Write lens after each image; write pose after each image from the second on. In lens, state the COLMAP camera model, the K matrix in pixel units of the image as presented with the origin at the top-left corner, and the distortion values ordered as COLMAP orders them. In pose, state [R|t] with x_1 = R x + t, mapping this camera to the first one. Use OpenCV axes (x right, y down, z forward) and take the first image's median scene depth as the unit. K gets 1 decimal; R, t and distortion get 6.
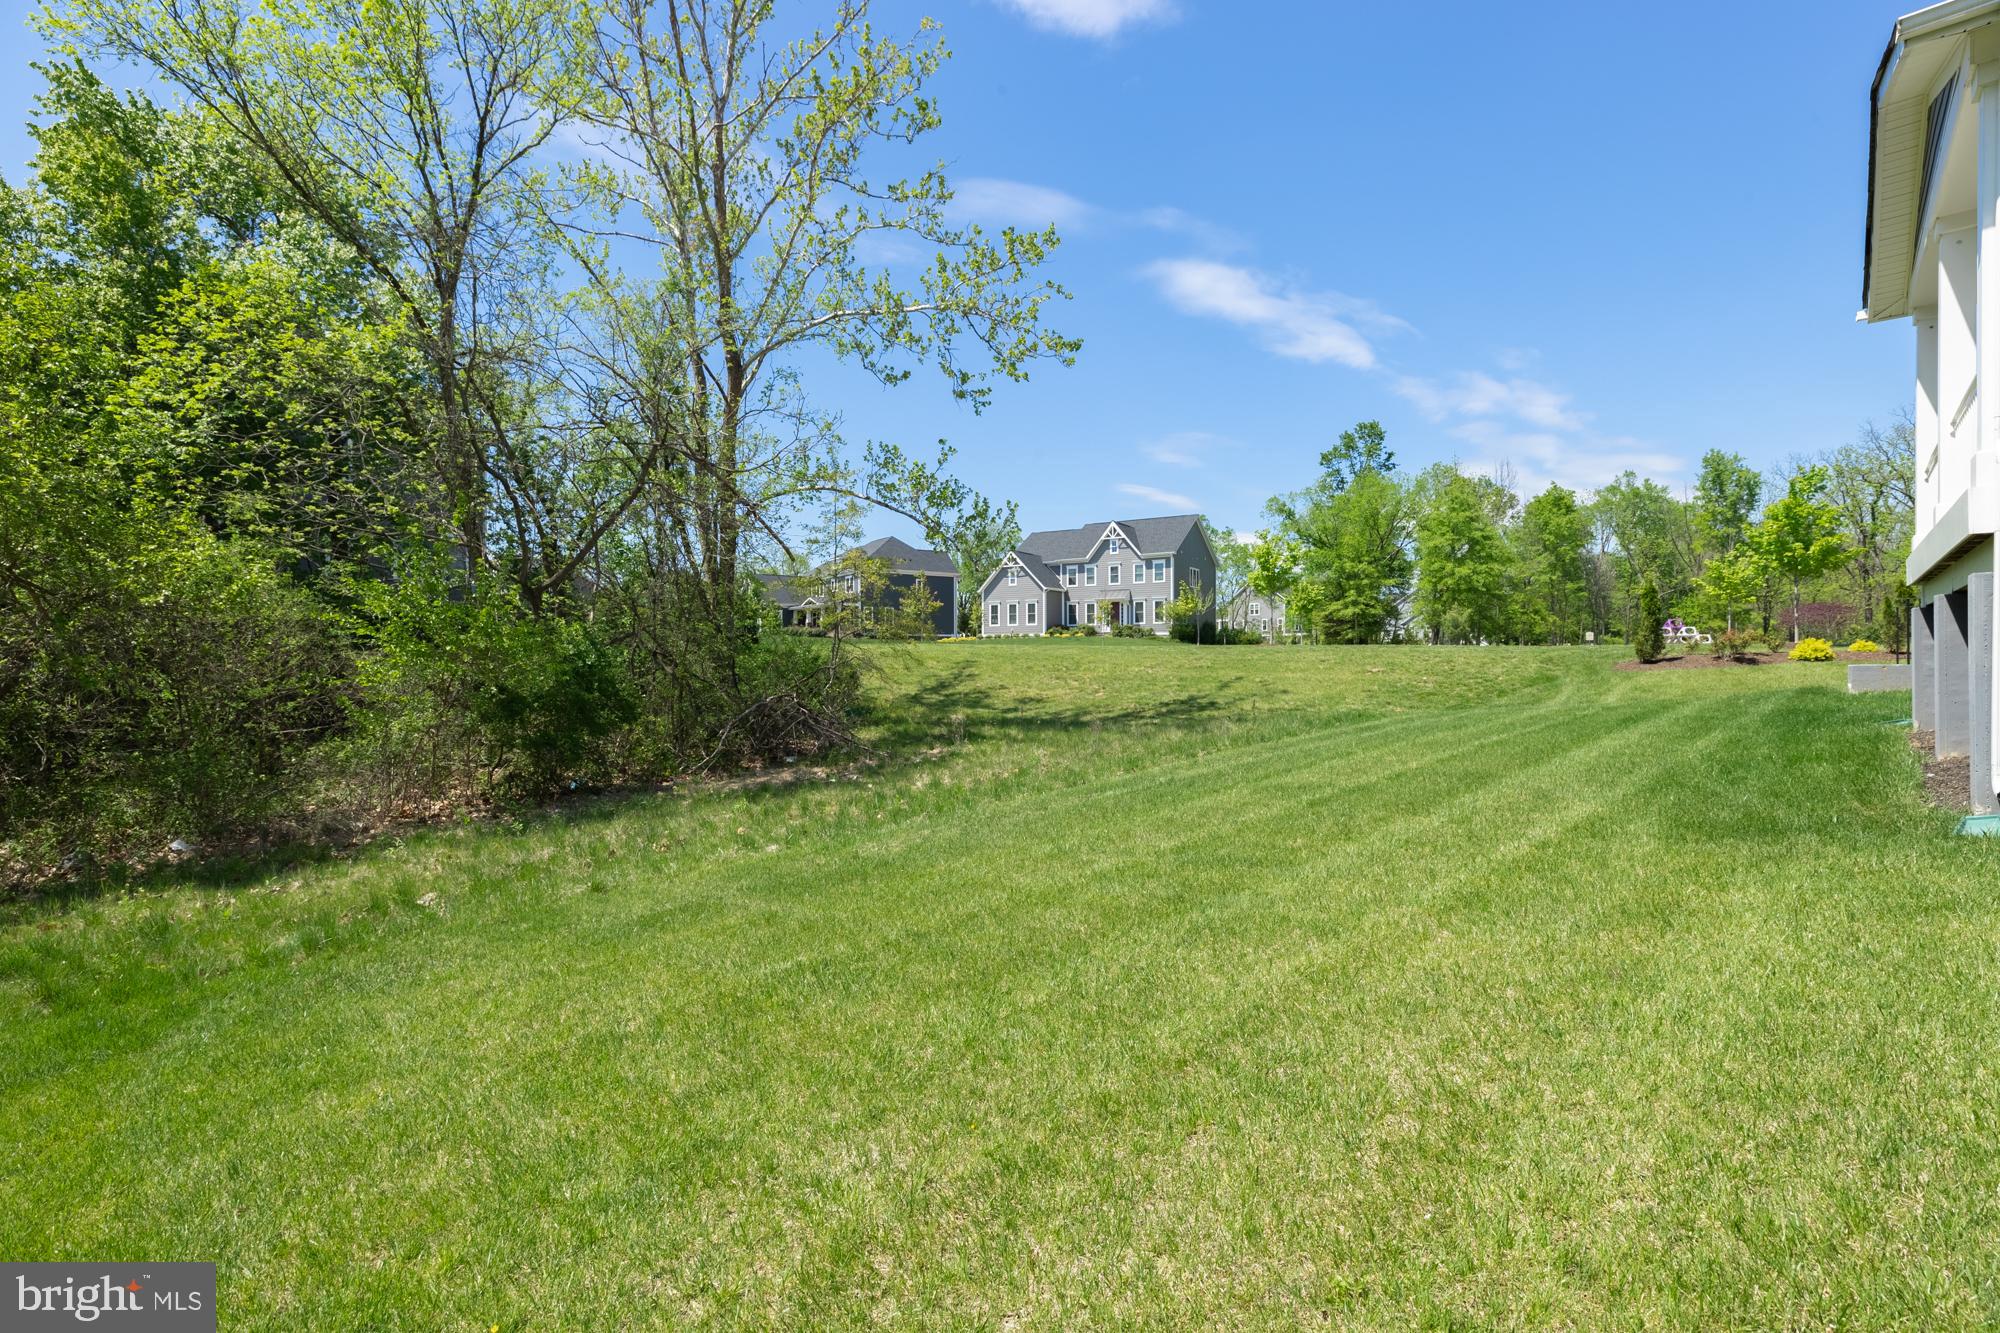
lens RADIAL K [[913.9, 0, 1000.0], [0, 913.9, 666.5], [0, 0, 1]] dist [0.000307, 0.001038]
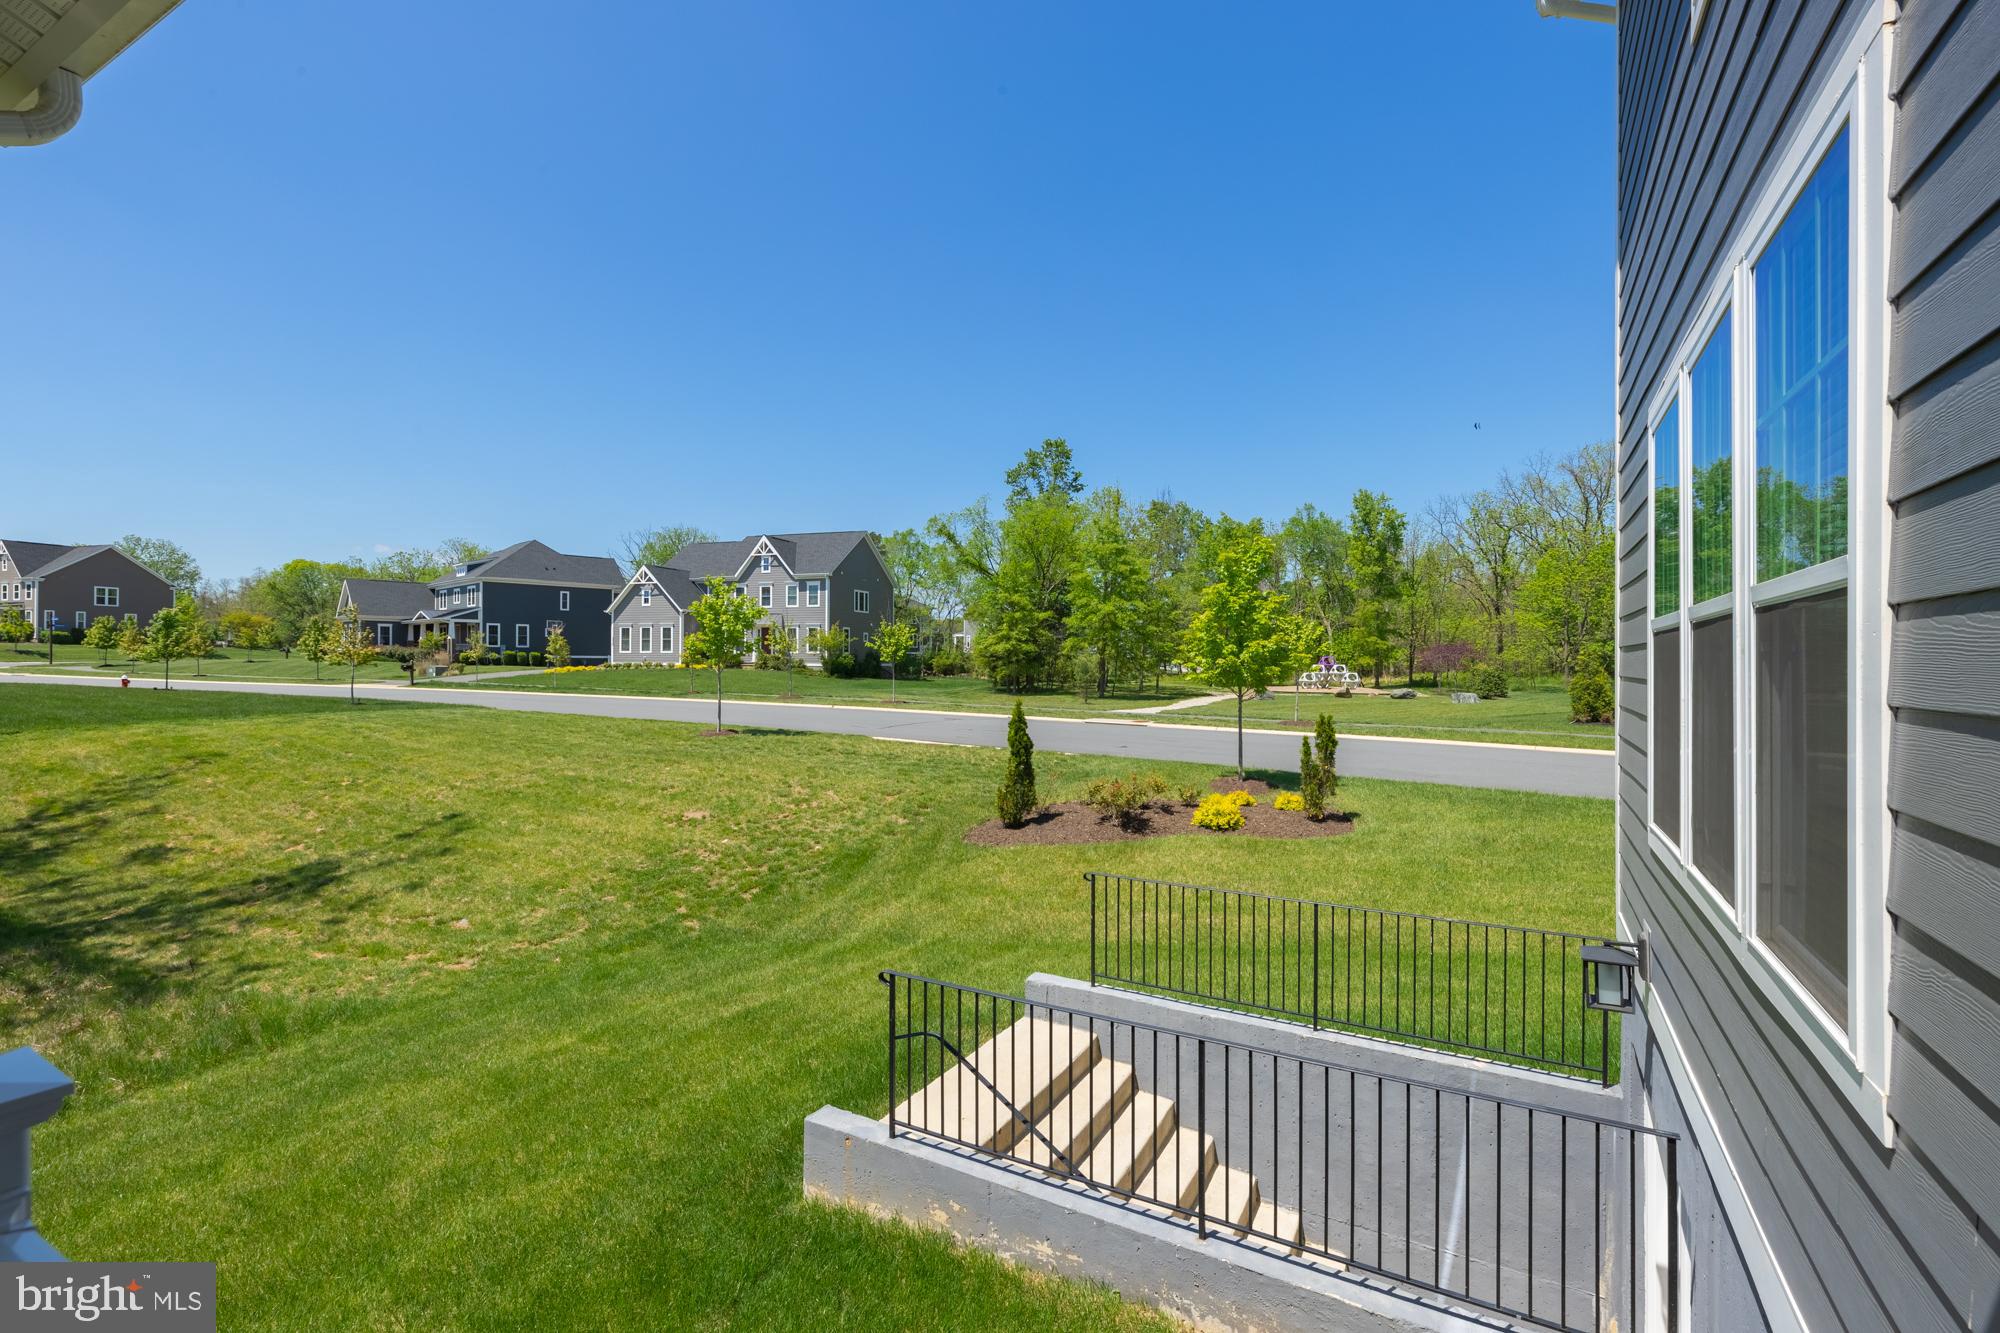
lens RADIAL K [[913.9, 0, 1000.0], [0, 913.9, 666.5], [0, 0, 1]] dist [0.000307, 0.001038]
pose [[0.974488, 0.007201, 0.224326, 0.149919], [-0.006520, 0.999972, -0.003776, -0.031675], [-0.224346, 0.002217, 0.974507, 0.097531]]
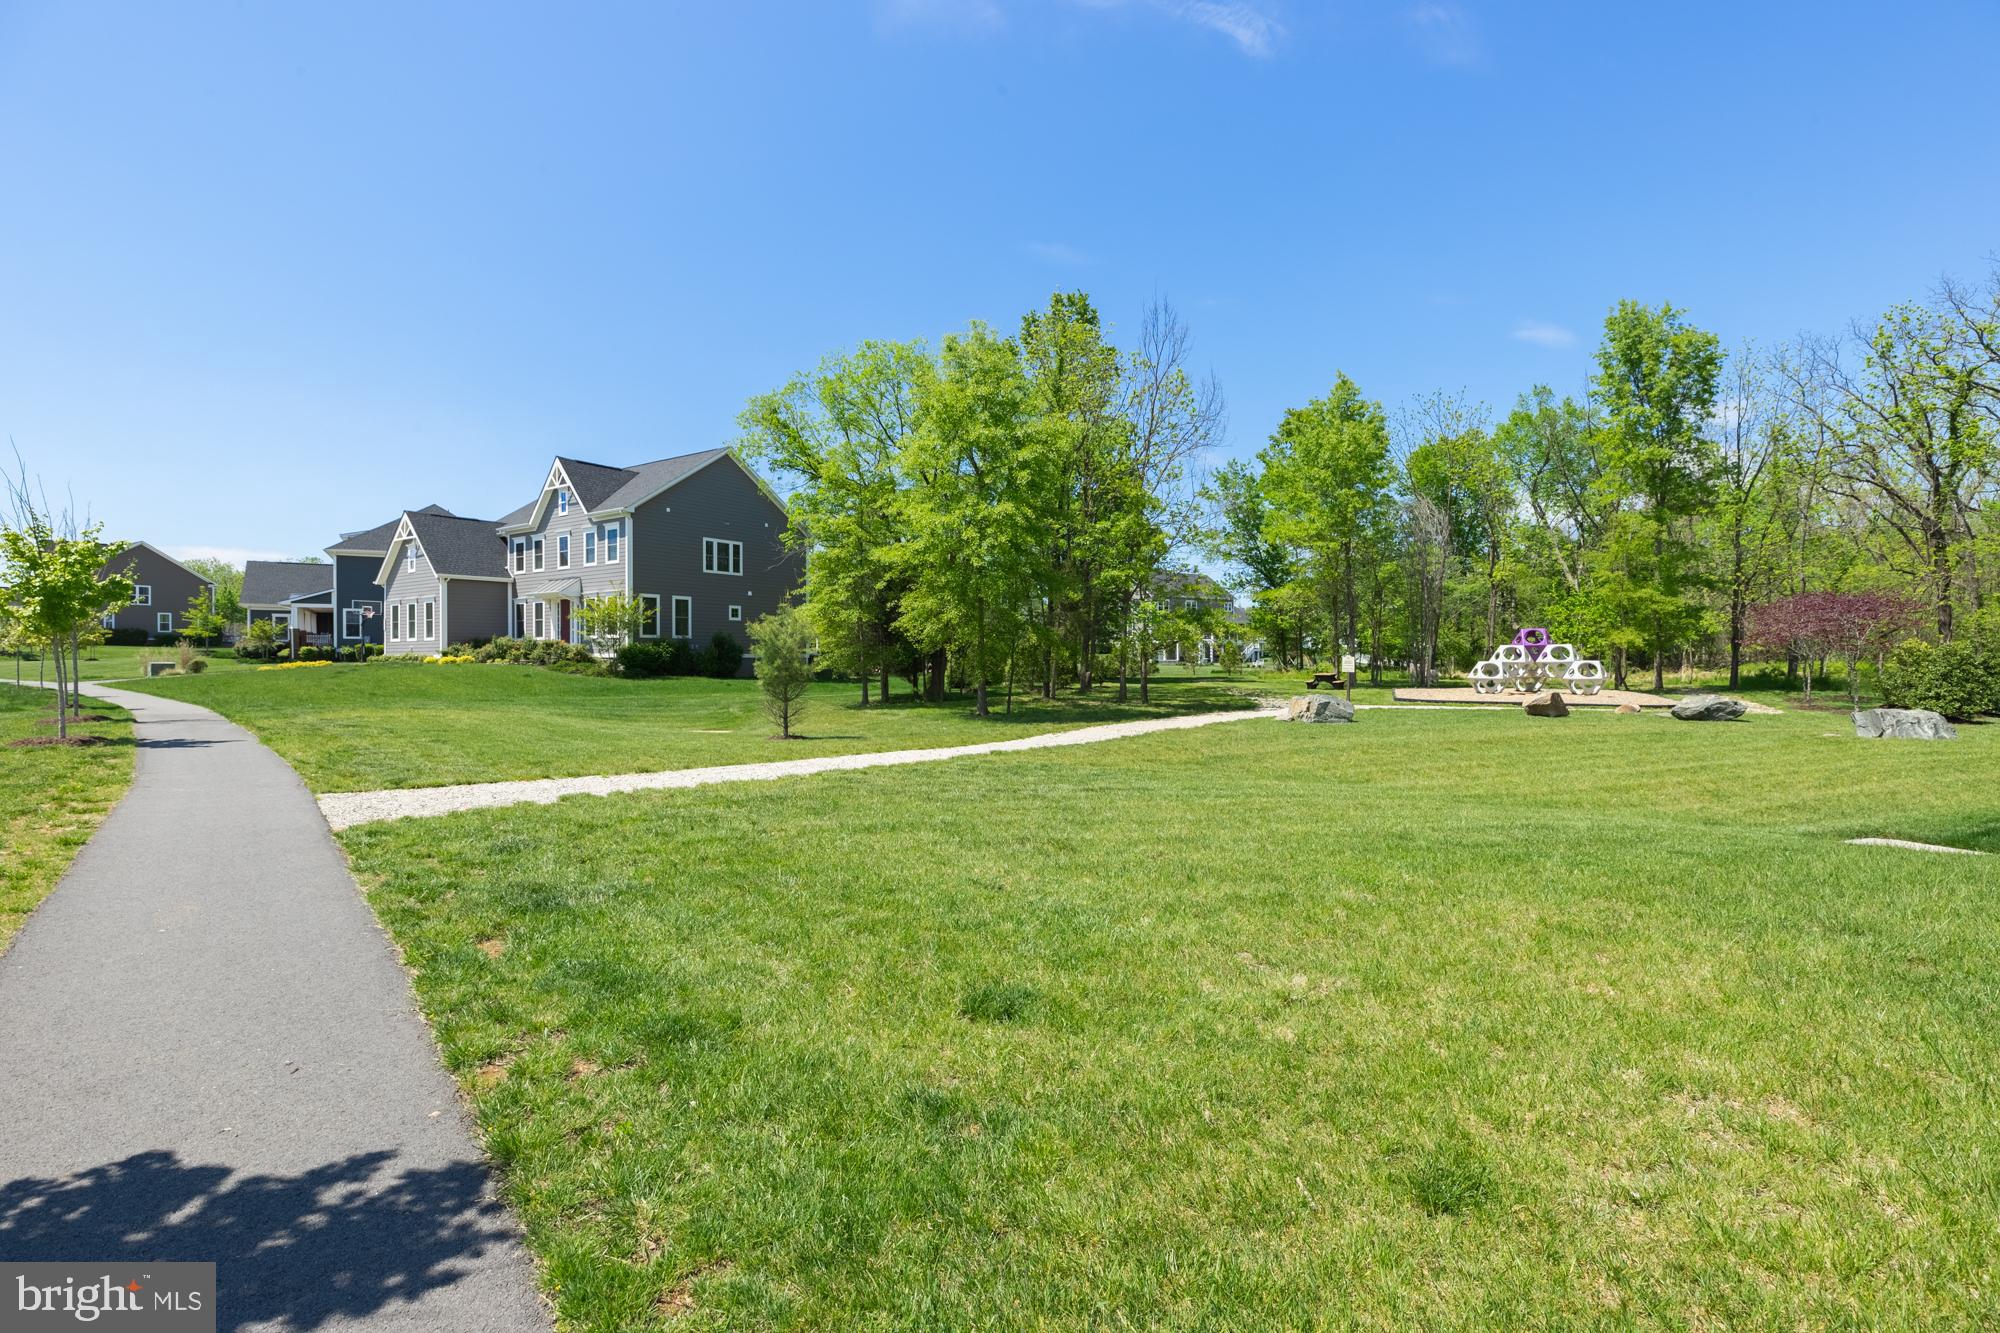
lens RADIAL K [[913.9, 0, 1000.0], [0, 913.9, 666.5], [0, 0, 1]] dist [0.000307, 0.001038]
pose [[0.999148, -0.000602, -0.041254, 0.425698], [0.000503, 0.999997, -0.002409, -0.027676], [0.041256, 0.002387, 0.999146, 0.449329]]
